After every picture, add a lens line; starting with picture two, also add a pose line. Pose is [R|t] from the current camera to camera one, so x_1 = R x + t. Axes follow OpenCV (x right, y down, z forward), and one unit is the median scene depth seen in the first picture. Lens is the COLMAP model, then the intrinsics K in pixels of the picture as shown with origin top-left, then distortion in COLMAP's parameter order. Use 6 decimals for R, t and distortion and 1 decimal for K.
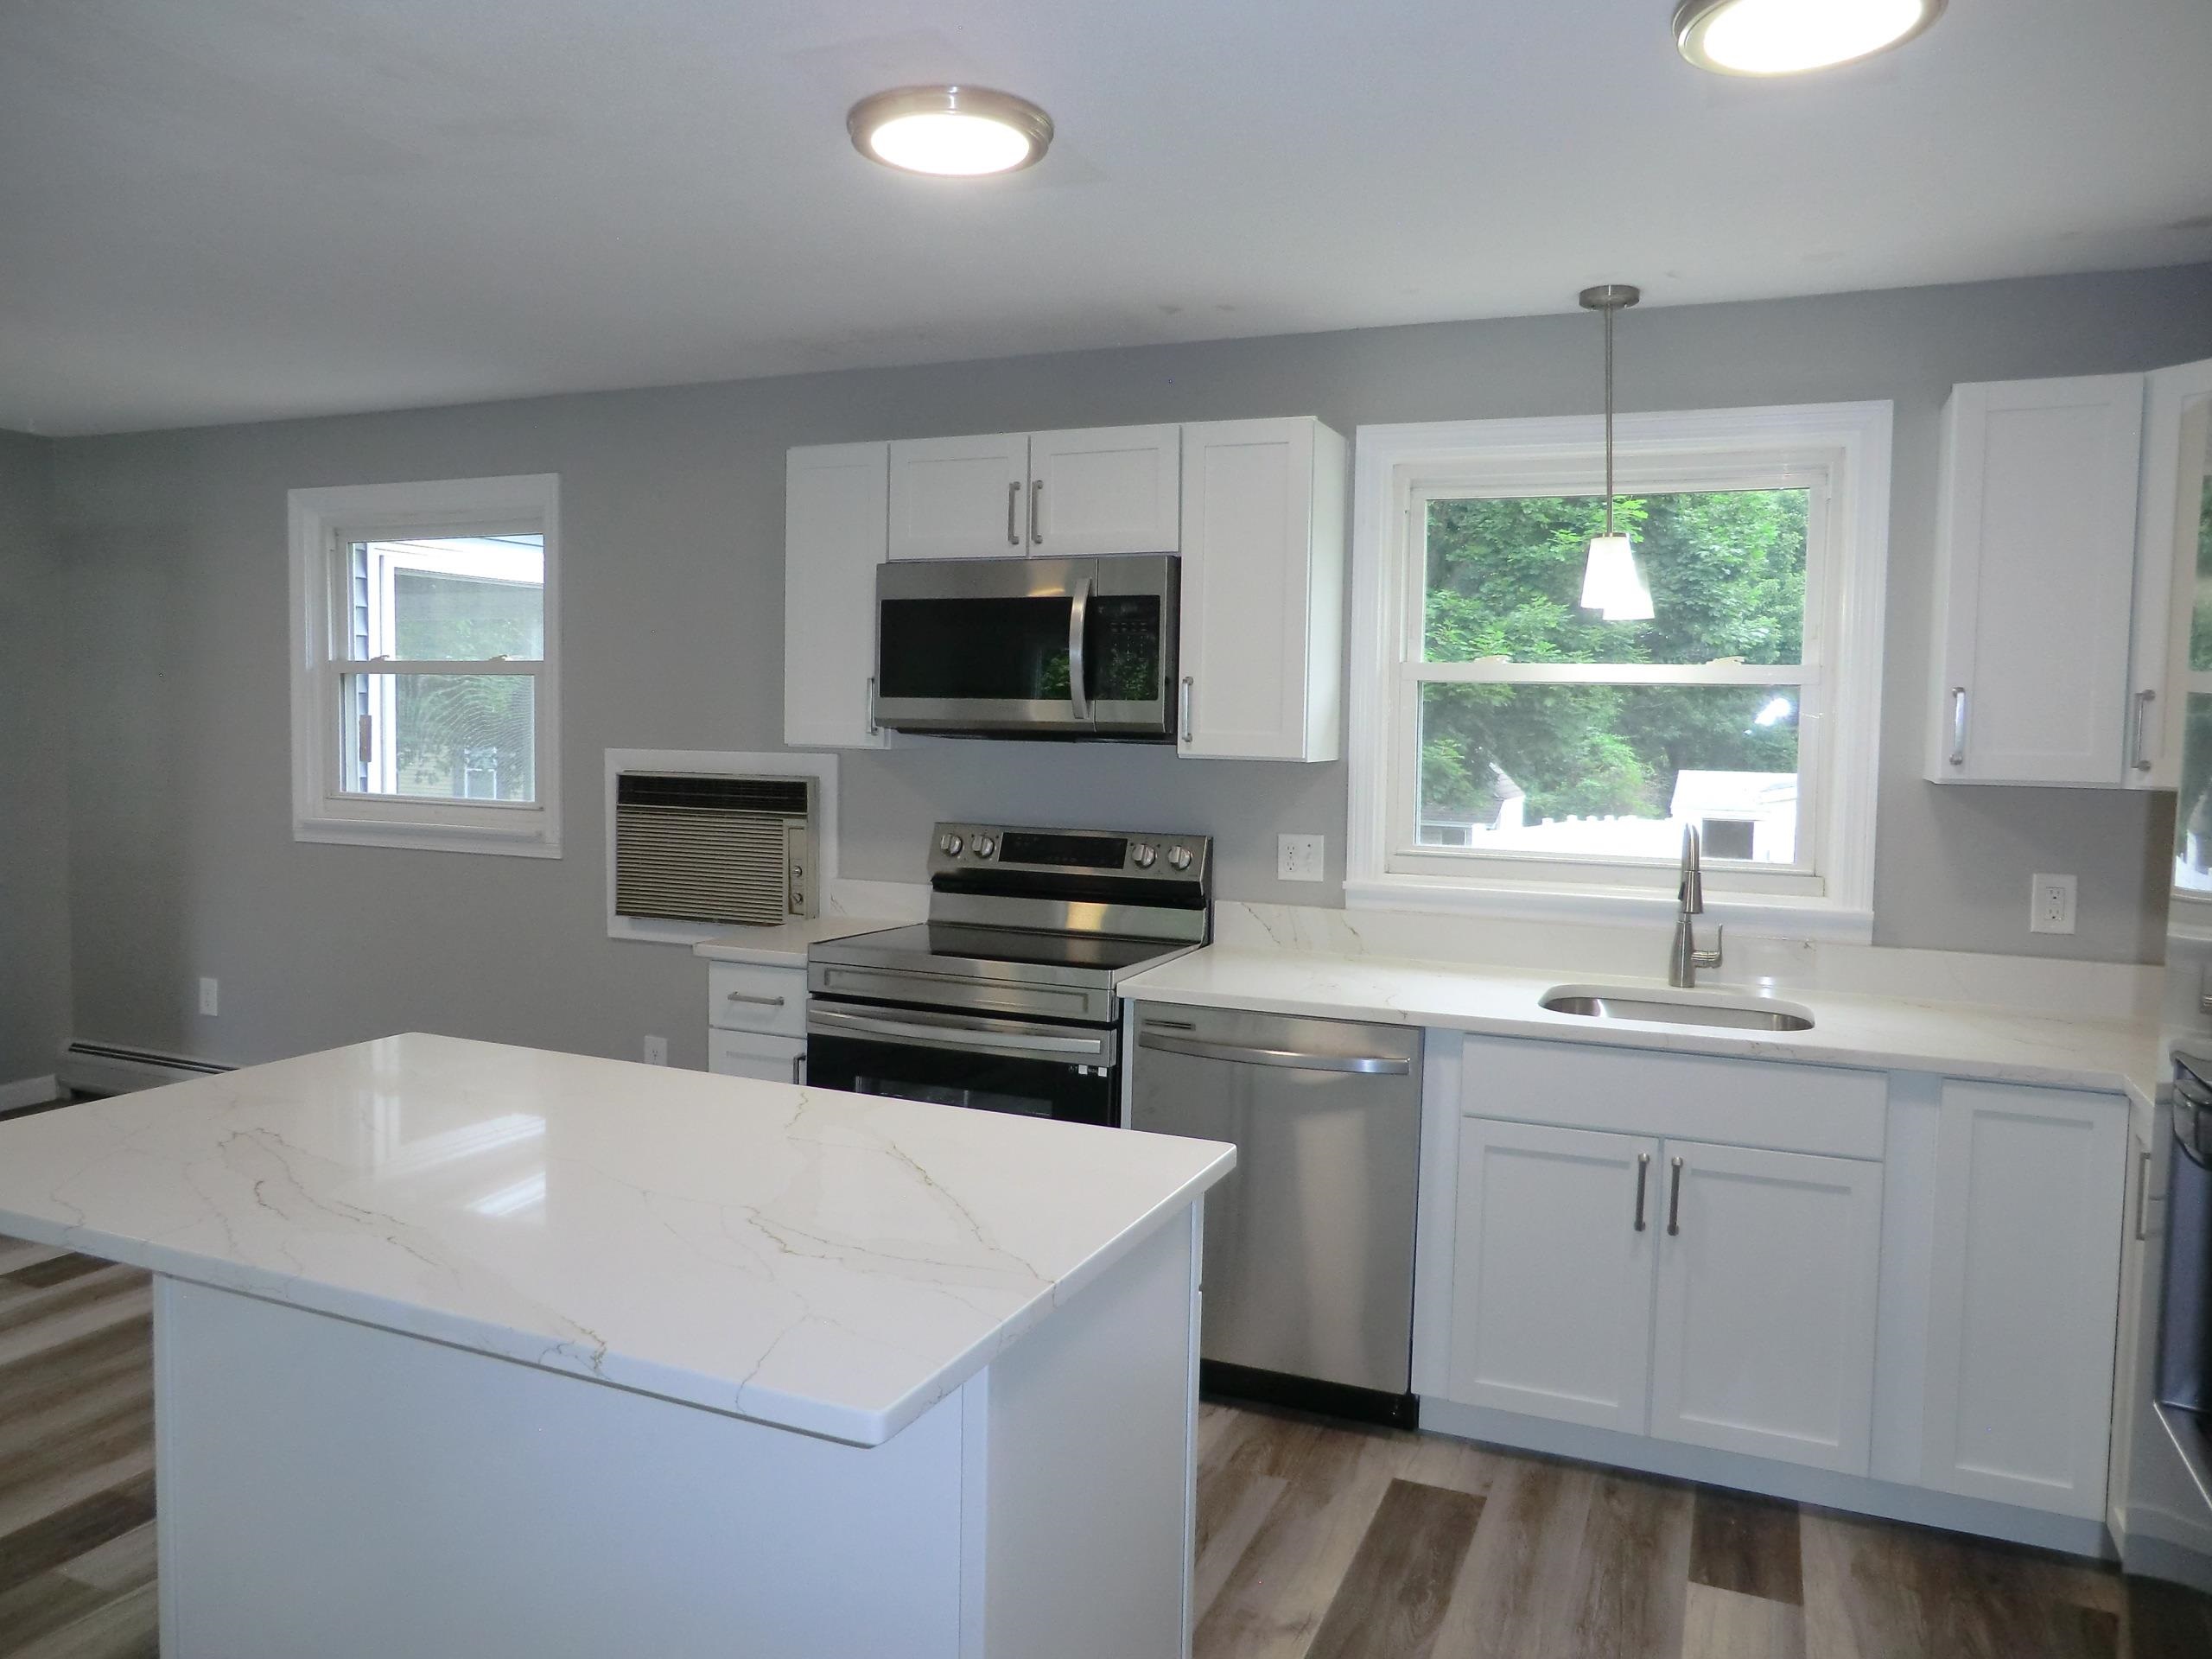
lens RADIAL K [[1571.0, 0, 1094.5], [0, 1571.0, 821.9], [0, 0, 1]] dist [-0.106982, 0.131004]
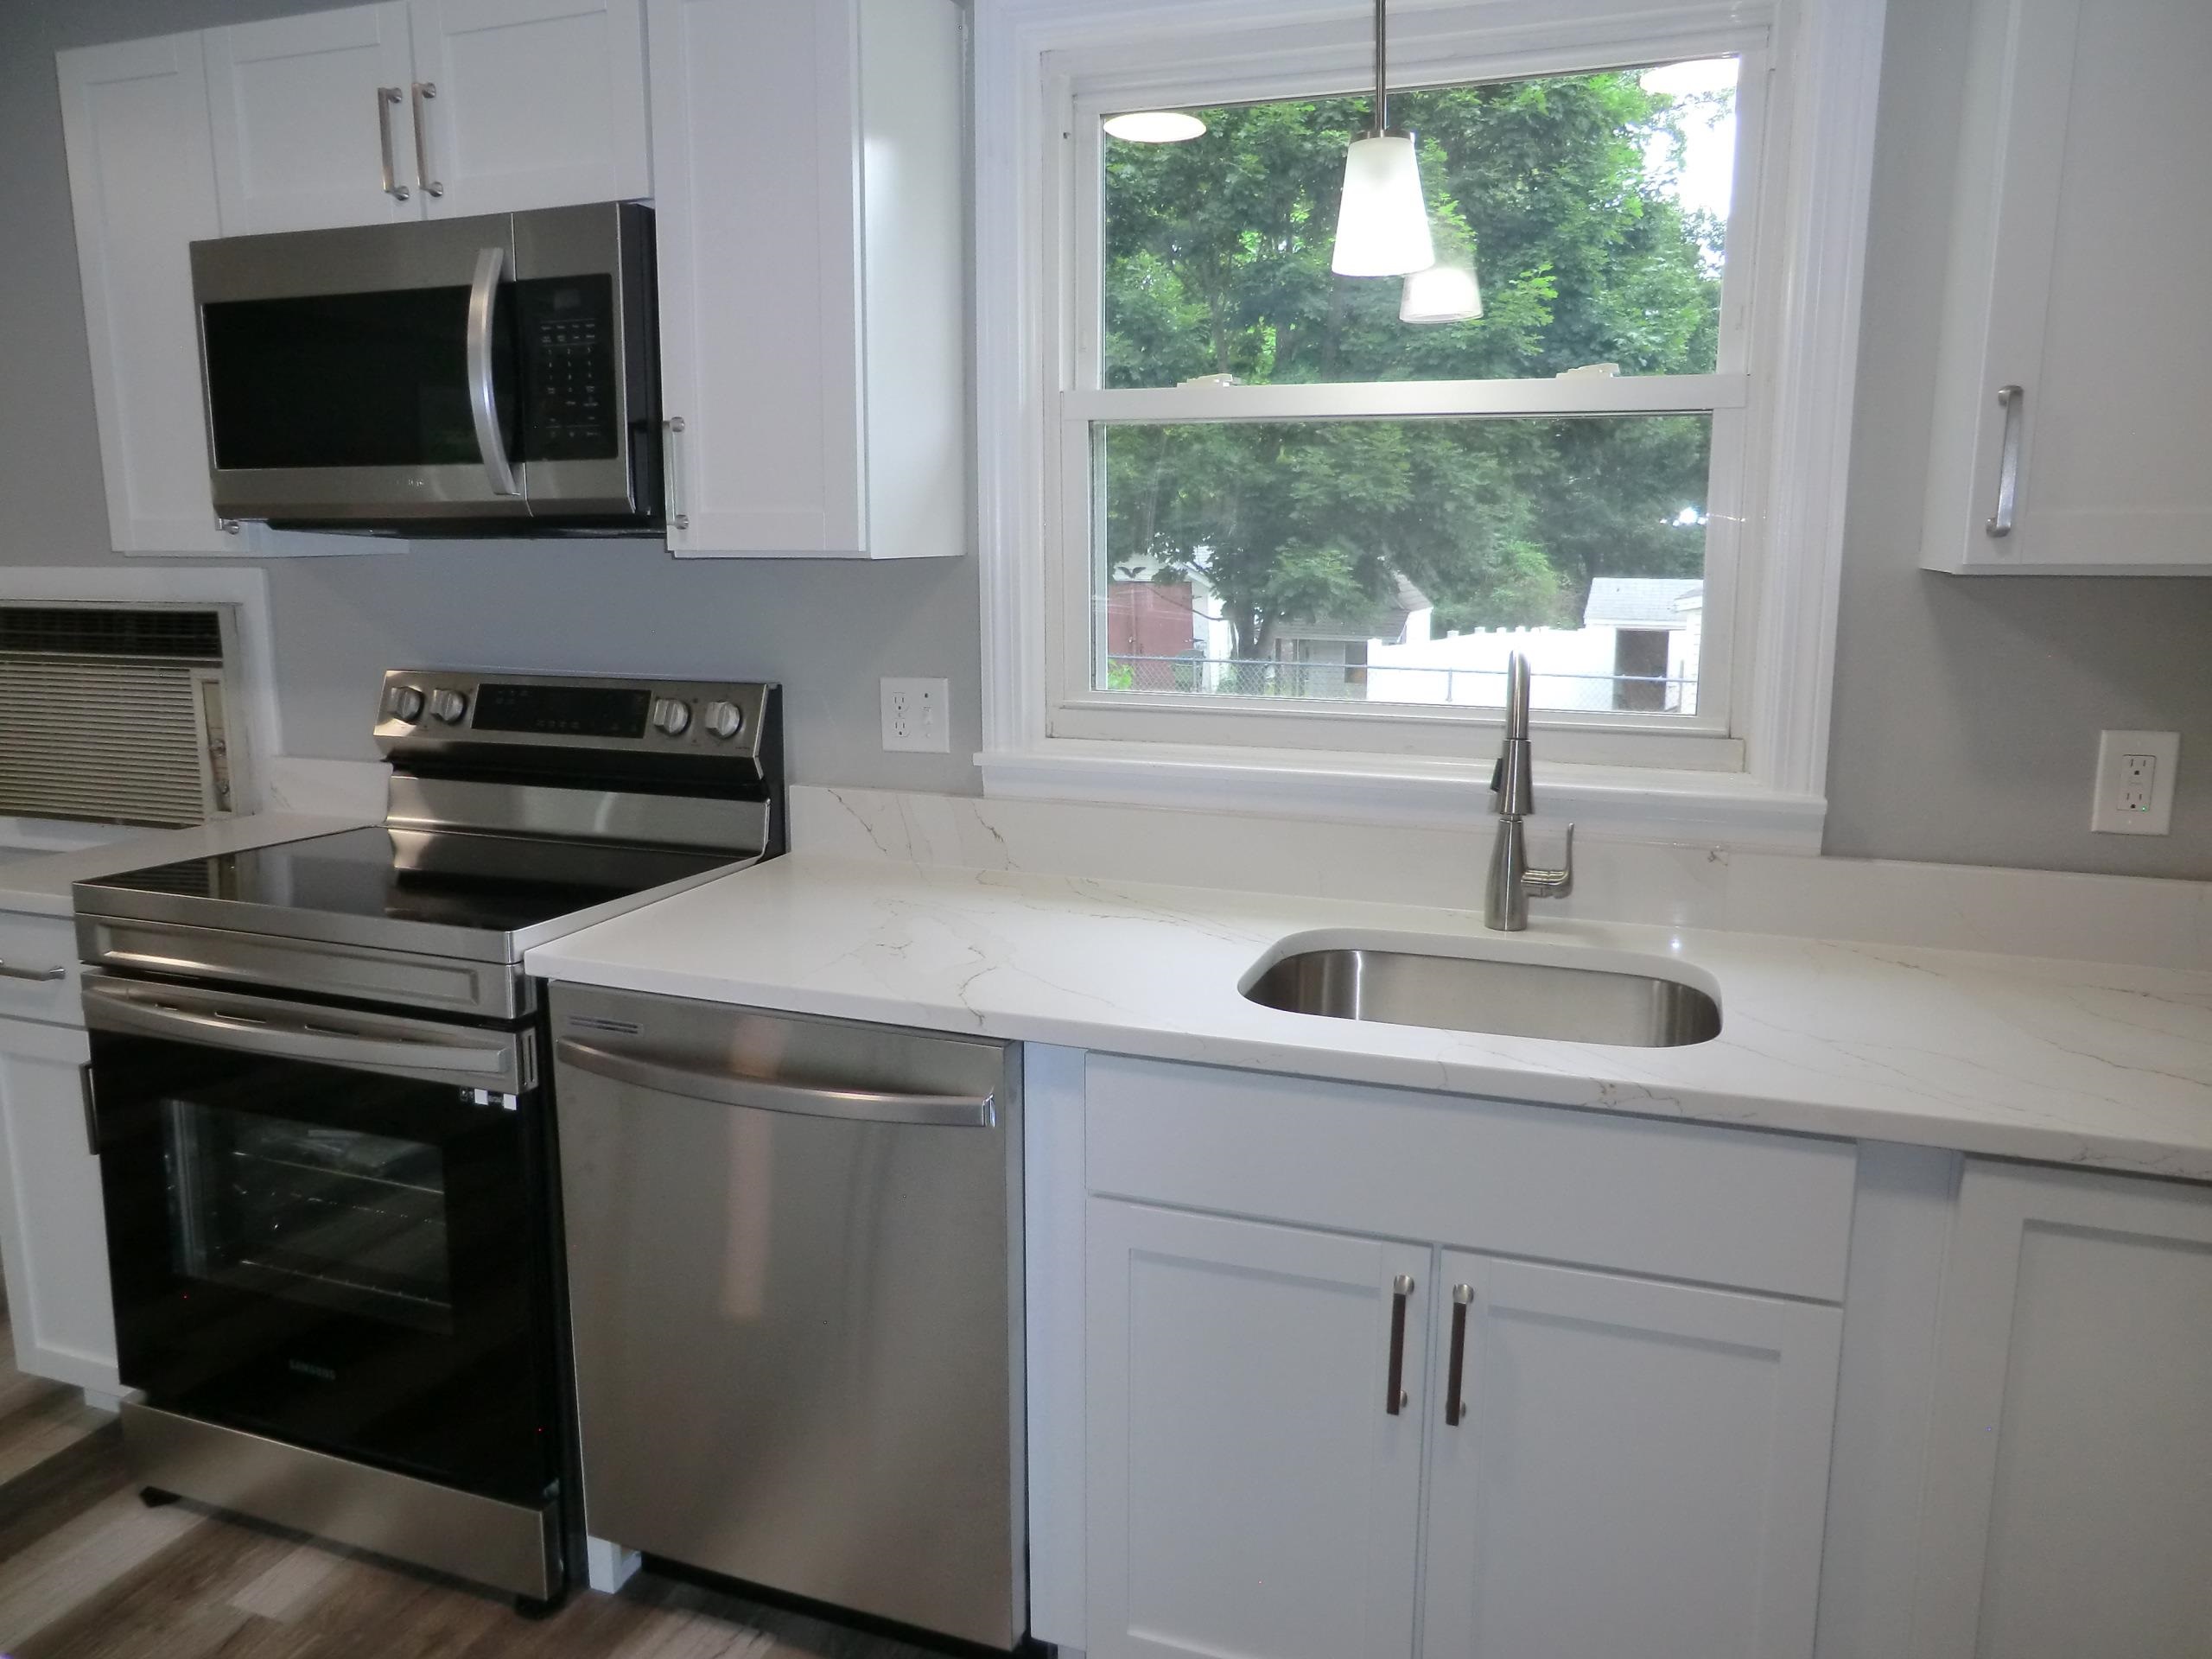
lens RADIAL K [[1571.0, 0, 1094.5], [0, 1571.0, 821.9], [0, 0, 1]] dist [-0.106982, 0.131004]
pose [[0.998641, -0.025152, 0.045642, 0.176325], [0.019735, 0.993112, 0.115495, -0.005824], [-0.048233, -0.114437, 0.992259, 0.378366]]
